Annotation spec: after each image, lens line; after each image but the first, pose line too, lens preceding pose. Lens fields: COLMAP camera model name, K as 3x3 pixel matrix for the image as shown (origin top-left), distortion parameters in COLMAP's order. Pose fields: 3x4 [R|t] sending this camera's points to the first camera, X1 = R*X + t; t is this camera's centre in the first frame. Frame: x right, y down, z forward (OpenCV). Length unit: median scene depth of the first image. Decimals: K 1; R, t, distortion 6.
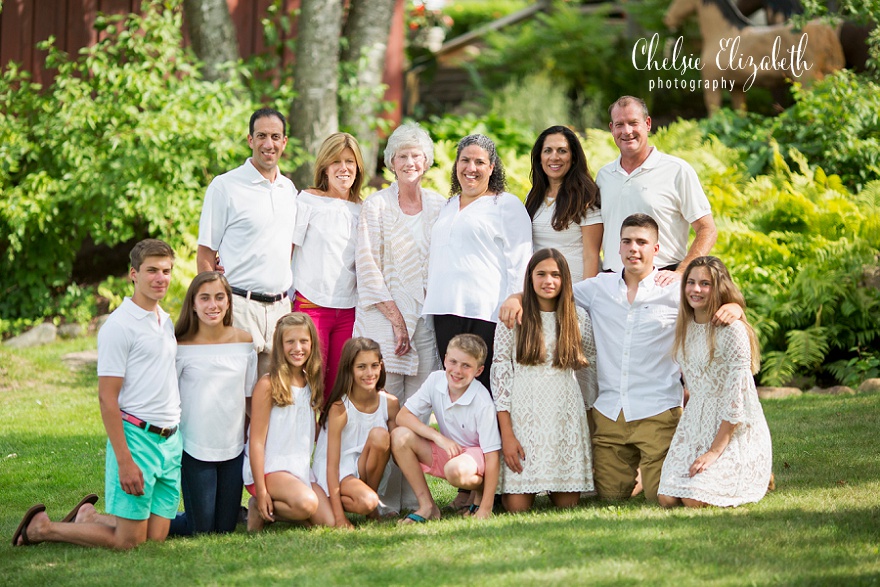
lens RADIAL K [[3174.2, 0, 403.3], [0, 3174.2, 277.3], [0, 0, 1]] dist [0.069043, 0.000000]
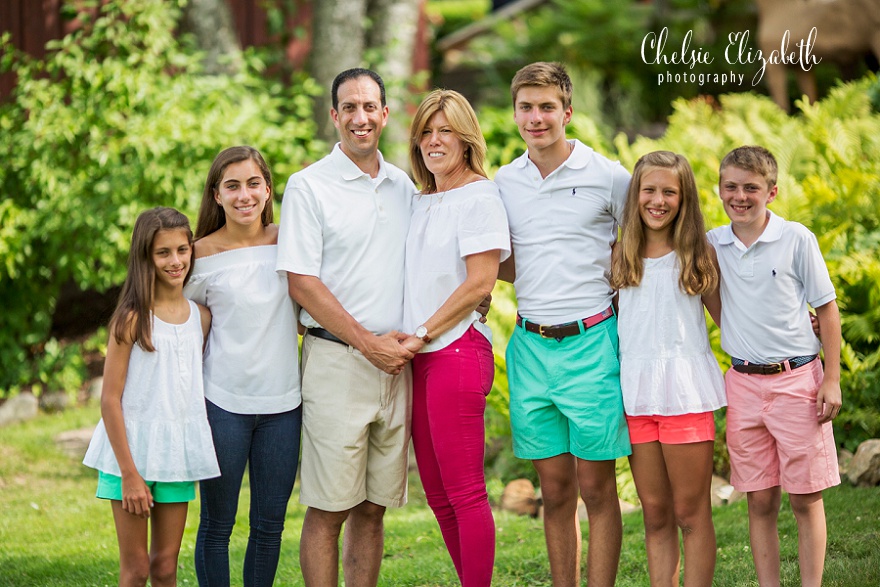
lens RADIAL K [[3358.5, 0, 409.0], [0, 3358.5, 215.7], [0, 0, 1]] dist [0.128900, 0.000000]
pose [[0.998254, -0.056318, 0.017804, -0.029935], [0.056813, 0.997973, -0.028683, -0.000153], [-0.016153, 0.029645, 0.999430, 0.169449]]
